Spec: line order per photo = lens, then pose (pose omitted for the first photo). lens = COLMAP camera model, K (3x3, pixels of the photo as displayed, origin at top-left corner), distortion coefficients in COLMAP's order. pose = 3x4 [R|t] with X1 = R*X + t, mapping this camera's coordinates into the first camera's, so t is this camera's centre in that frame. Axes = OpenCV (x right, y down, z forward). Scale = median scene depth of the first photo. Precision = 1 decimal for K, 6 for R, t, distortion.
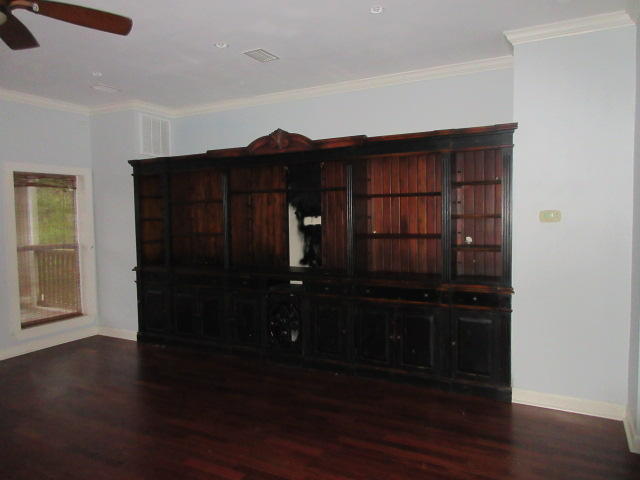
lens RADIAL K [[477.4, 0, 319.2], [0, 477.4, 237.6], [0, 0, 1]] dist [0.007872, -0.013277]
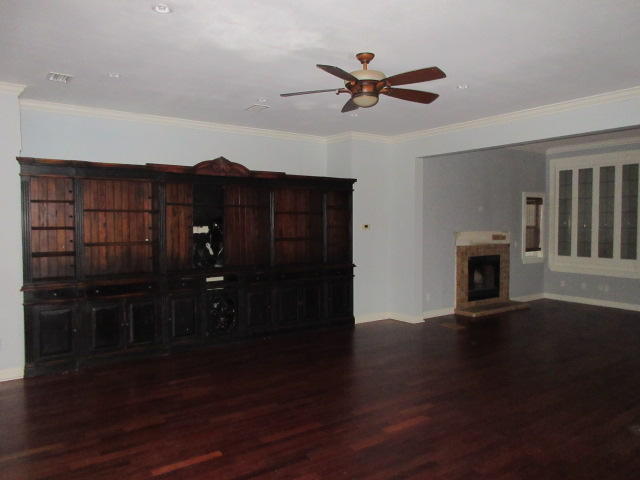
lens RADIAL K [[477.4, 0, 319.0], [0, 477.4, 237.1], [0, 0, 1]] dist [0.007872, -0.013277]
pose [[0.434673, -0.012325, 0.900504, -1.076531], [0.043301, 0.999036, -0.007228, 0.005602], [-0.899547, 0.042135, 0.434788, 0.216300]]
